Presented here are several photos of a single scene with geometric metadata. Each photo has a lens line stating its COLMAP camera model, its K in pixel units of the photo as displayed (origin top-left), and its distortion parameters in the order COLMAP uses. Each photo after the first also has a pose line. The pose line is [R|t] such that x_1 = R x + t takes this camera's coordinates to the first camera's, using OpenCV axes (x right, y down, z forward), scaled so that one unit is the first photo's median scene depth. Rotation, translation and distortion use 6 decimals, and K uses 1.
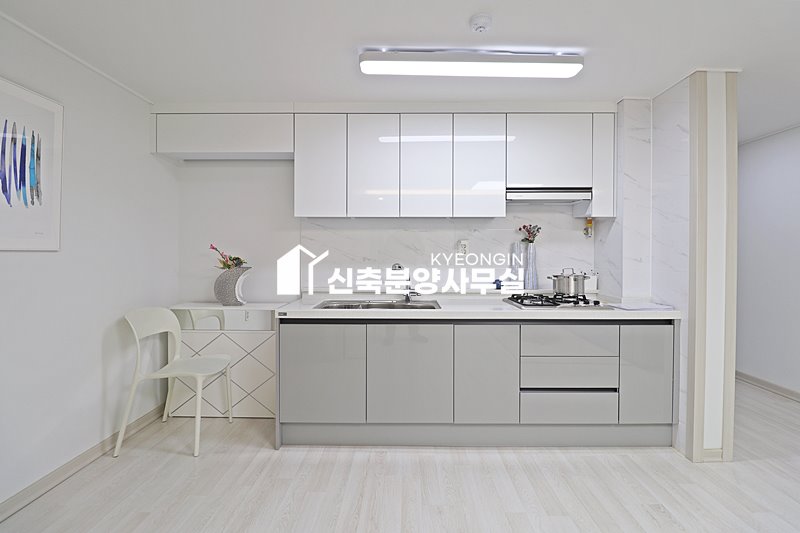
lens RADIAL K [[370.7, 0, 402.3], [0, 370.7, 258.5], [0, 0, 1]] dist [-0.007098, -0.006351]
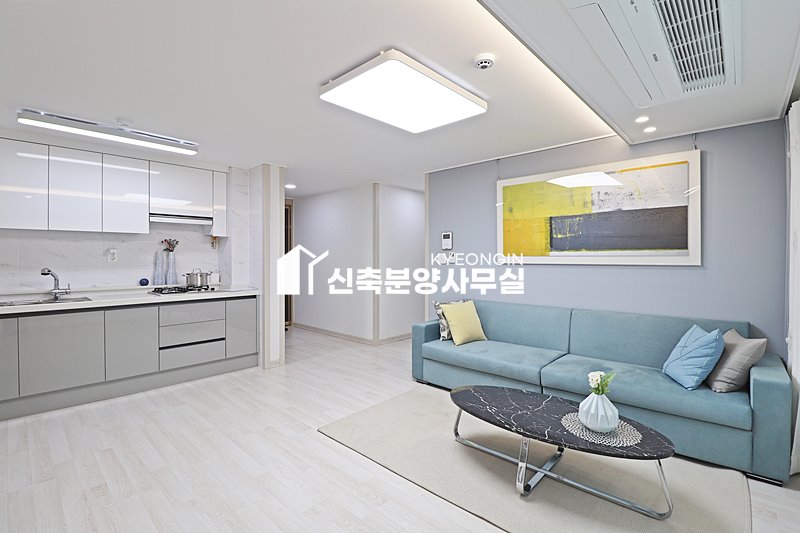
lens RADIAL K [[370.7, 0, 405.4], [0, 370.7, 258.6], [0, 0, 1]] dist [-0.007098, -0.006351]
pose [[0.669819, -0.004335, 0.742512, -0.122969], [0.009745, 0.999948, -0.002953, -0.003175], [-0.742461, 0.009214, 0.669826, -0.735657]]
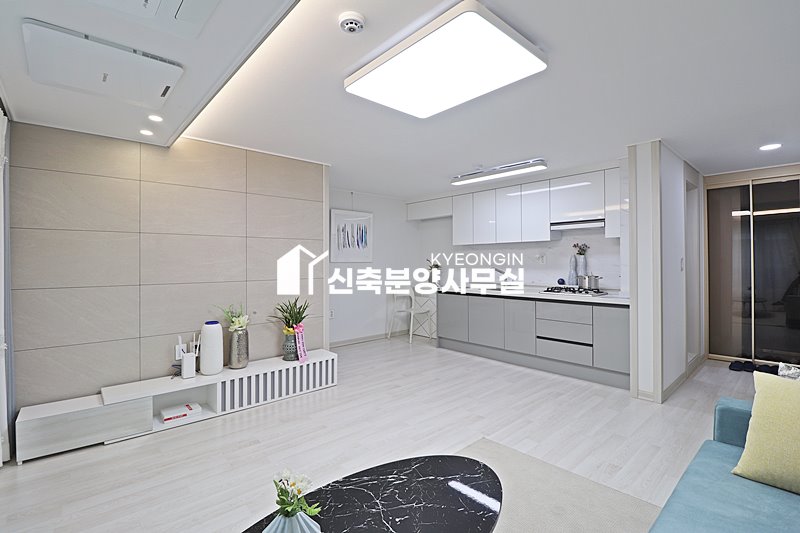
lens RADIAL K [[370.7, 0, 399.8], [0, 370.7, 260.9], [0, 0, 1]] dist [-0.007098, -0.006351]
pose [[0.677578, -0.005843, -0.735428, 1.147579], [-0.004269, 0.999920, -0.011878, 0.002561], [0.735439, 0.011188, 0.677499, -0.705047]]
